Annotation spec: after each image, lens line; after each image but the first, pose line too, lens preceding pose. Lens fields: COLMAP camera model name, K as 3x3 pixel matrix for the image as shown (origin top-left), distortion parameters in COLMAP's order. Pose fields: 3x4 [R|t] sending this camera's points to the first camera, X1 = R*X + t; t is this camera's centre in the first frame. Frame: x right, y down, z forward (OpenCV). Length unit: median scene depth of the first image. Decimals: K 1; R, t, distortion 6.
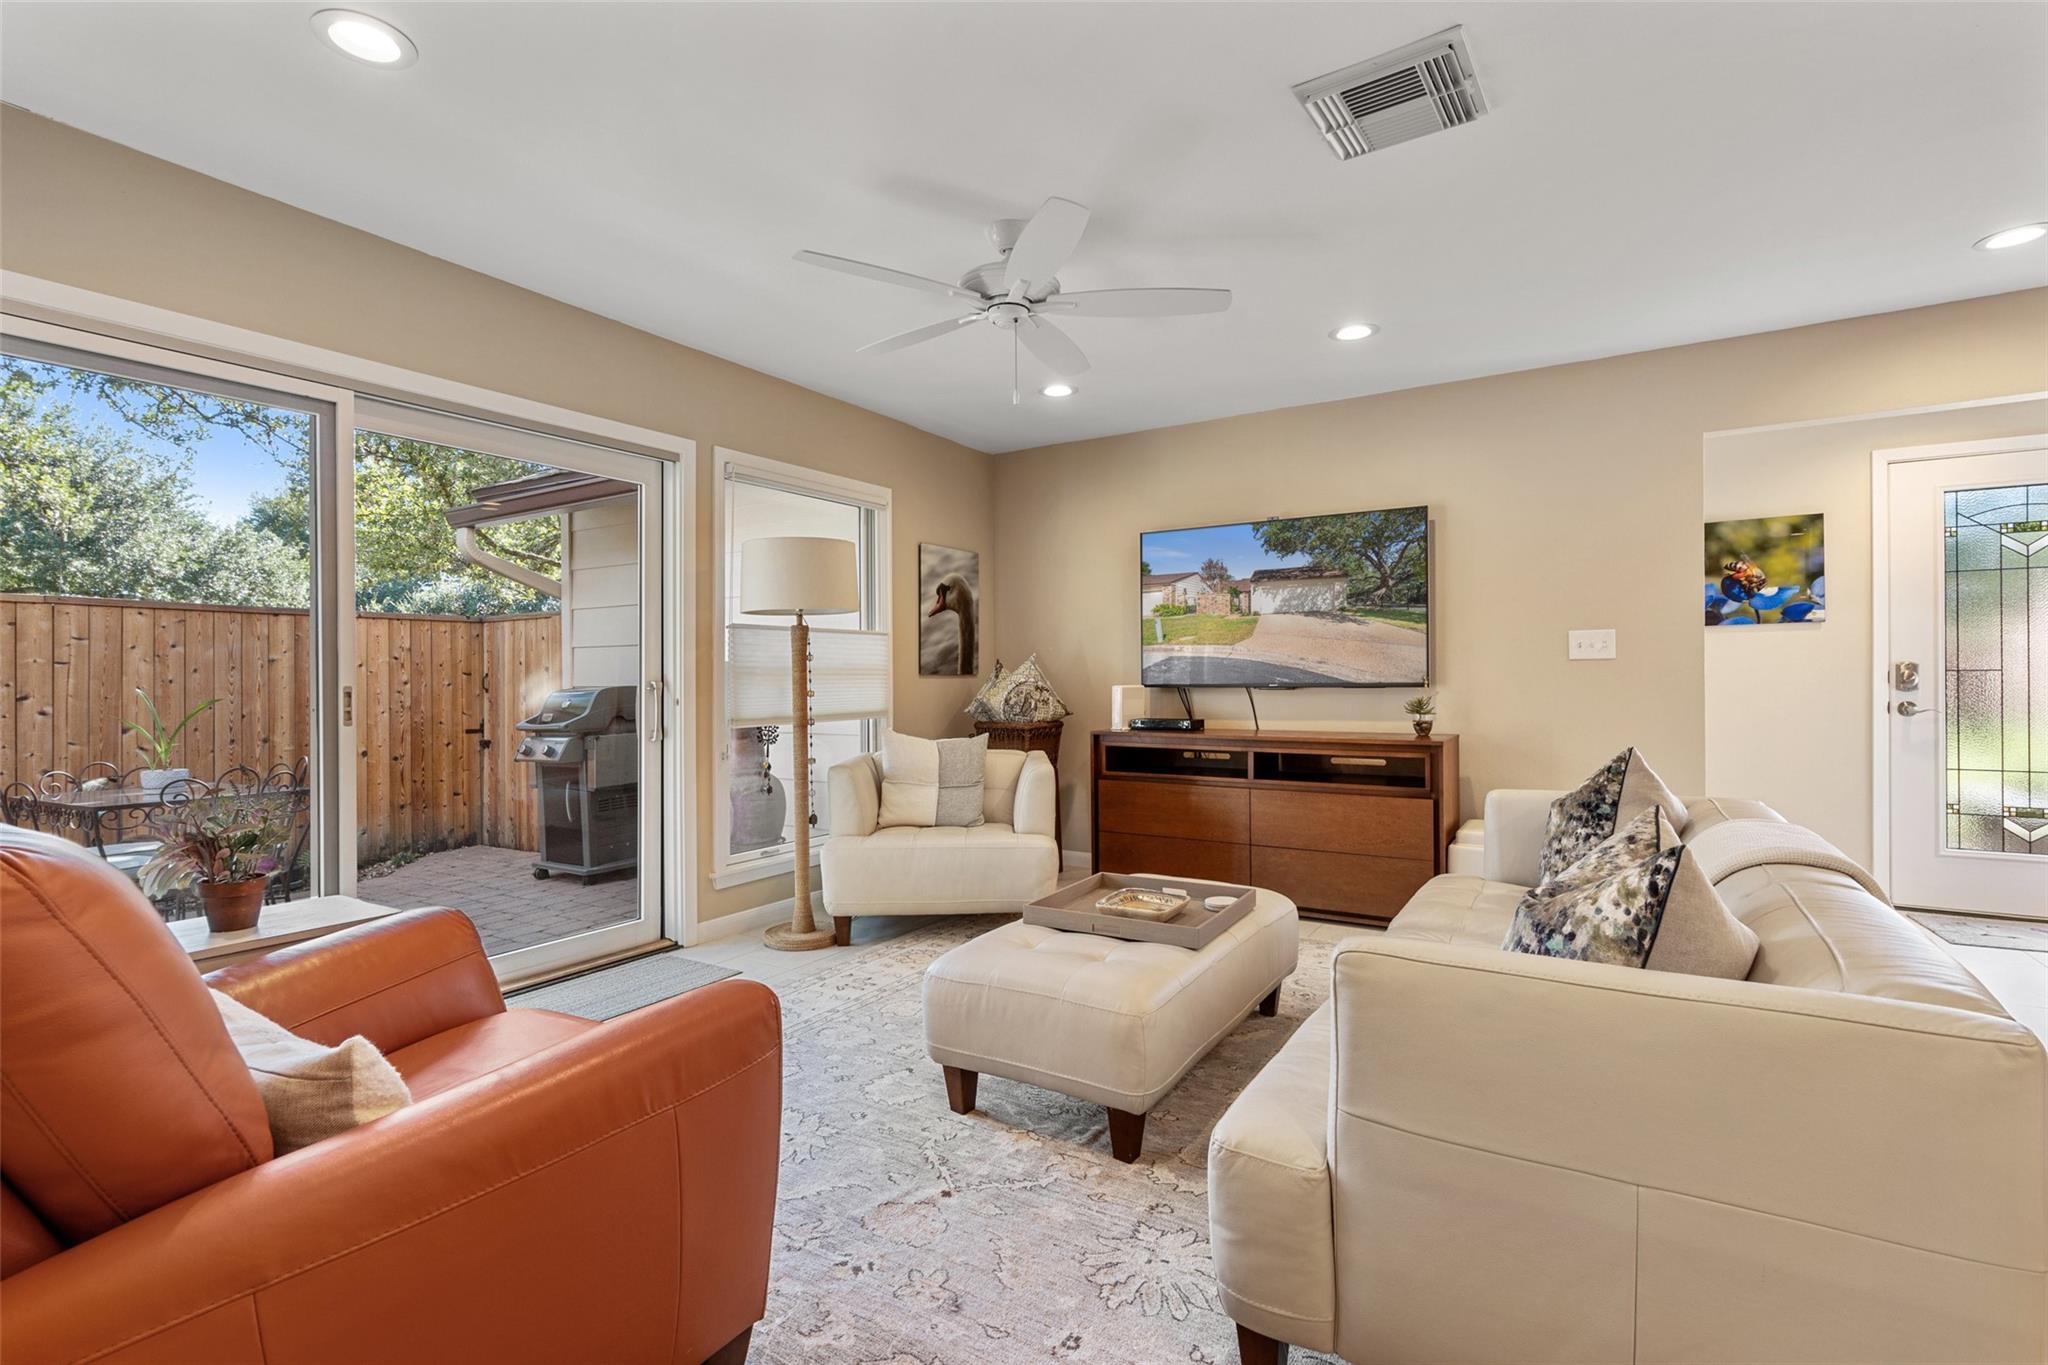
lens RADIAL K [[946.2, 0, 1014.3], [0, 946.2, 676.1], [0, 0, 1]] dist [-0.002237, 0.002937]
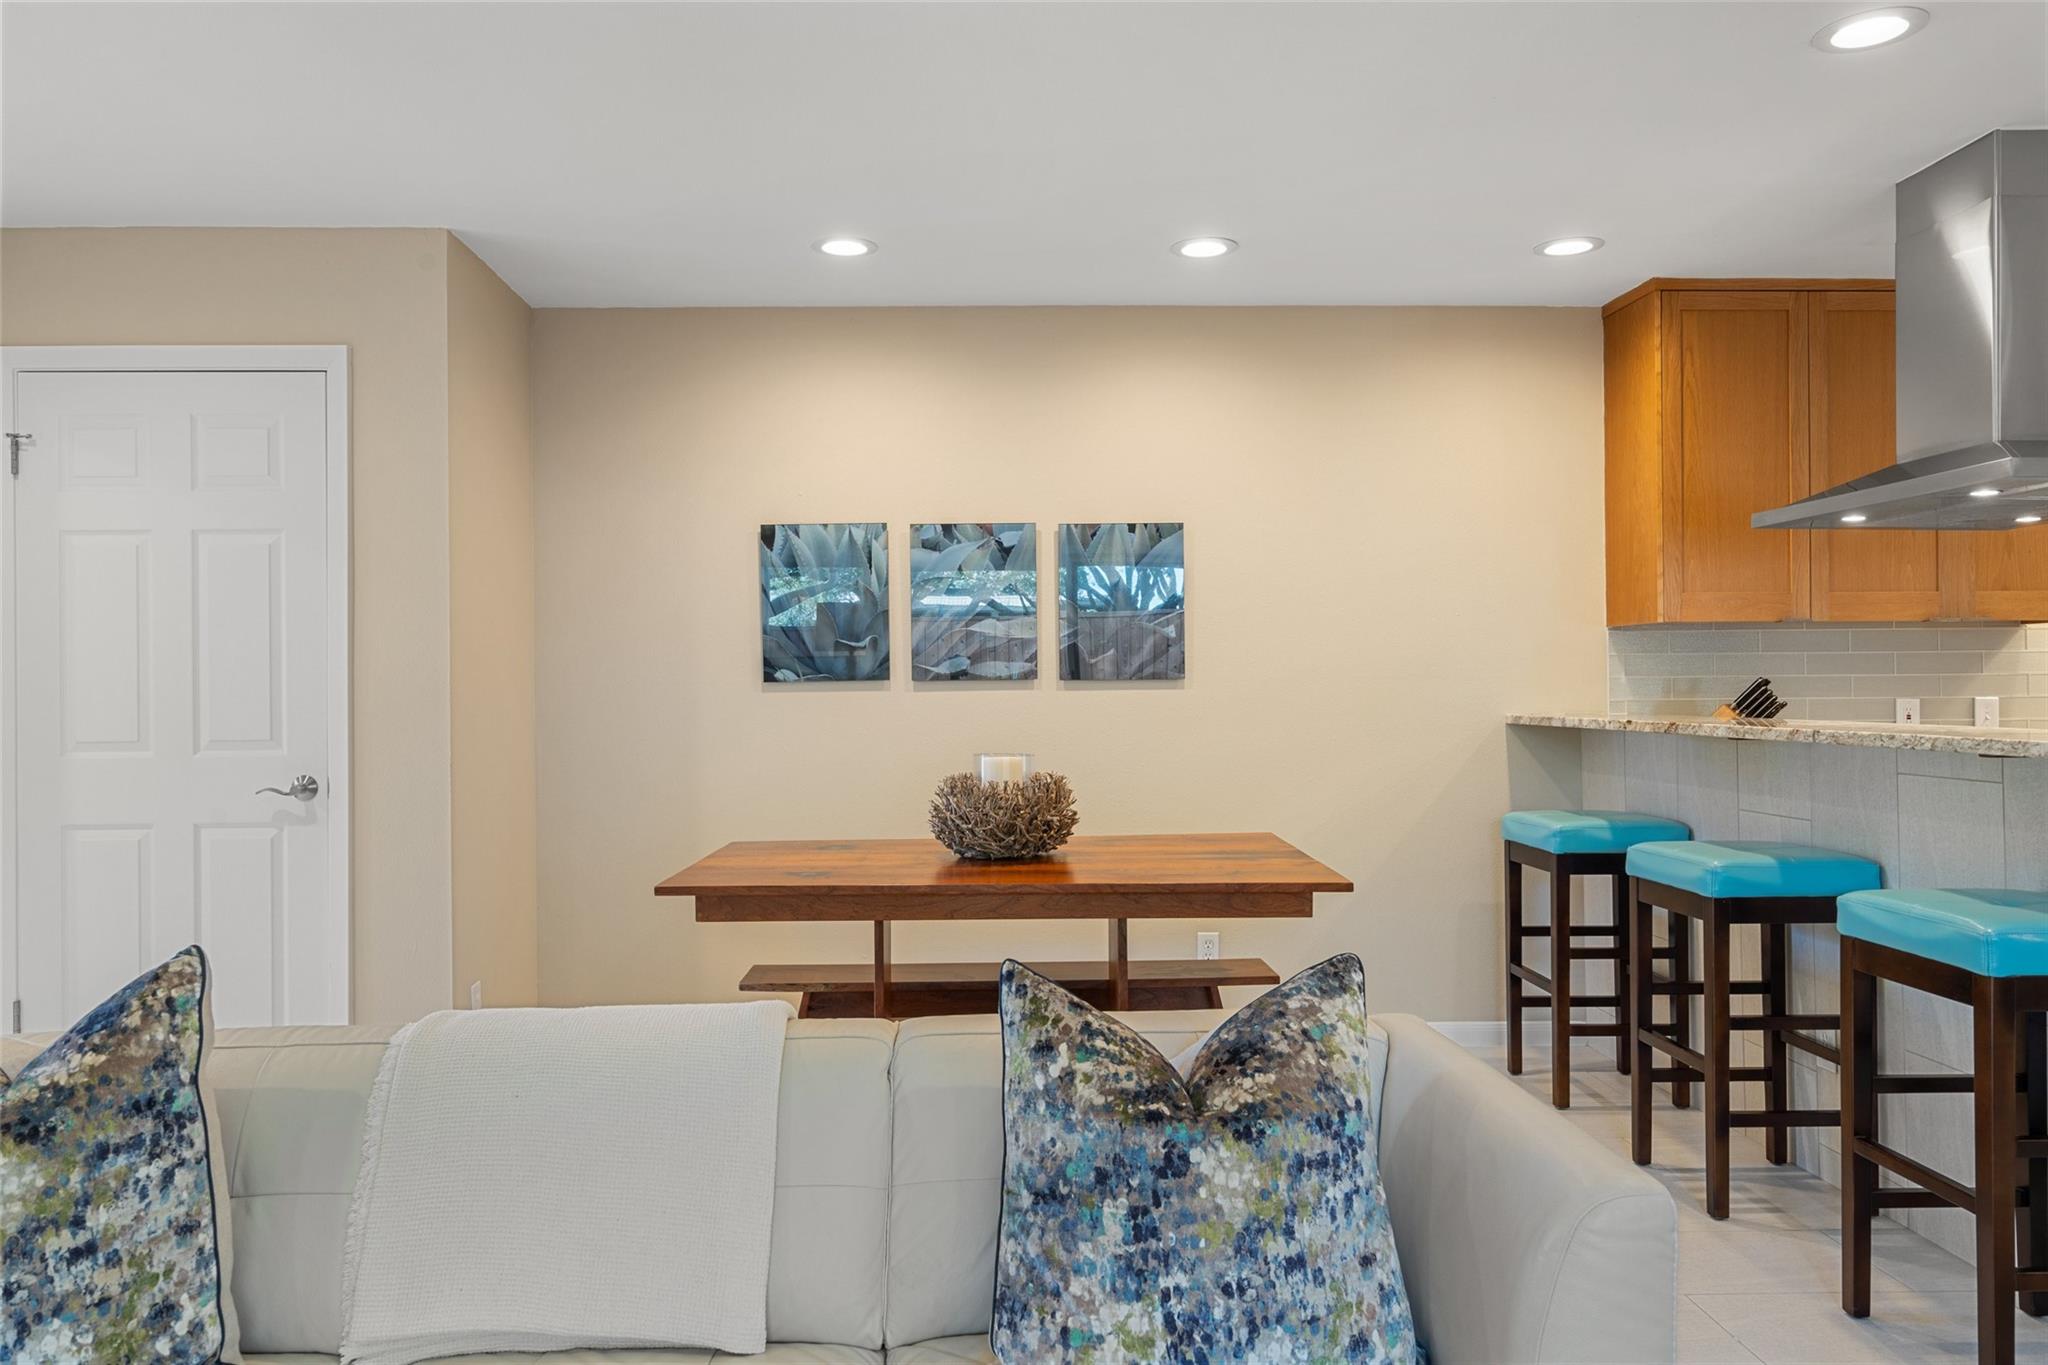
lens RADIAL K [[1367.4, 0, 1009.0], [0, 1367.4, 669.1], [0, 0, 1]] dist [0.005951, 0.004148]
pose [[-0.560657, 0.019782, 0.827812, -0.062516], [0.011408, 0.999804, -0.016166, -0.022929], [-0.827970, 0.000381, -0.560772, 0.554860]]
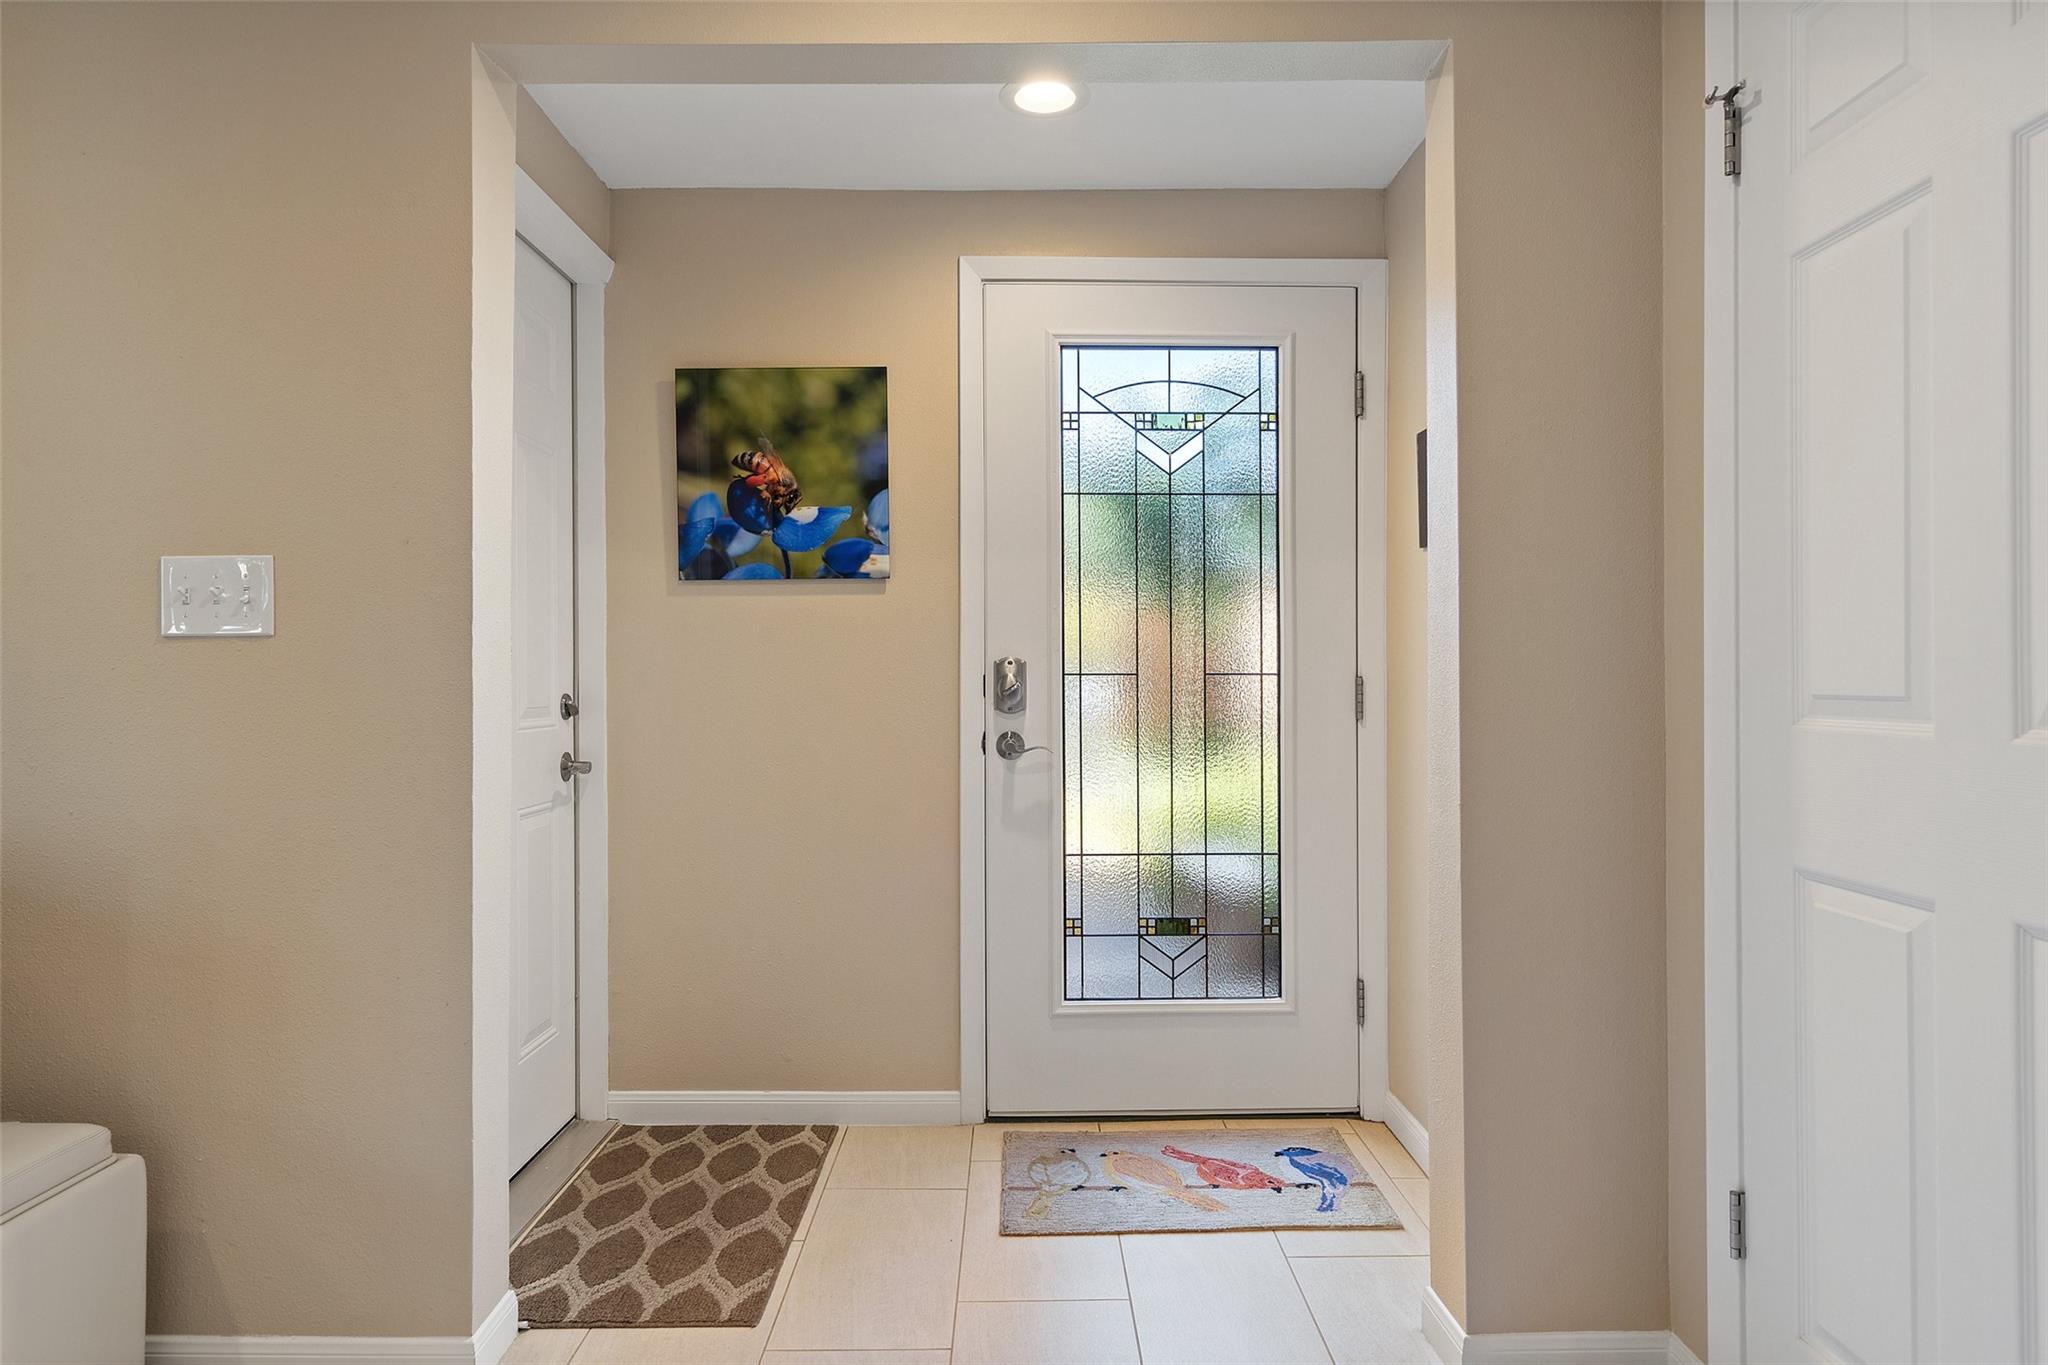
lens RADIAL K [[1230.0, 0, 1015.9], [0, 1230.0, 659.6], [0, 0, 1]] dist [0.020426, -0.000085]
pose [[0.843690, 0.012149, 0.536693, 0.539257], [-0.004105, 0.999861, -0.016181, -0.002677], [-0.536815, 0.011449, 0.843623, 0.387418]]
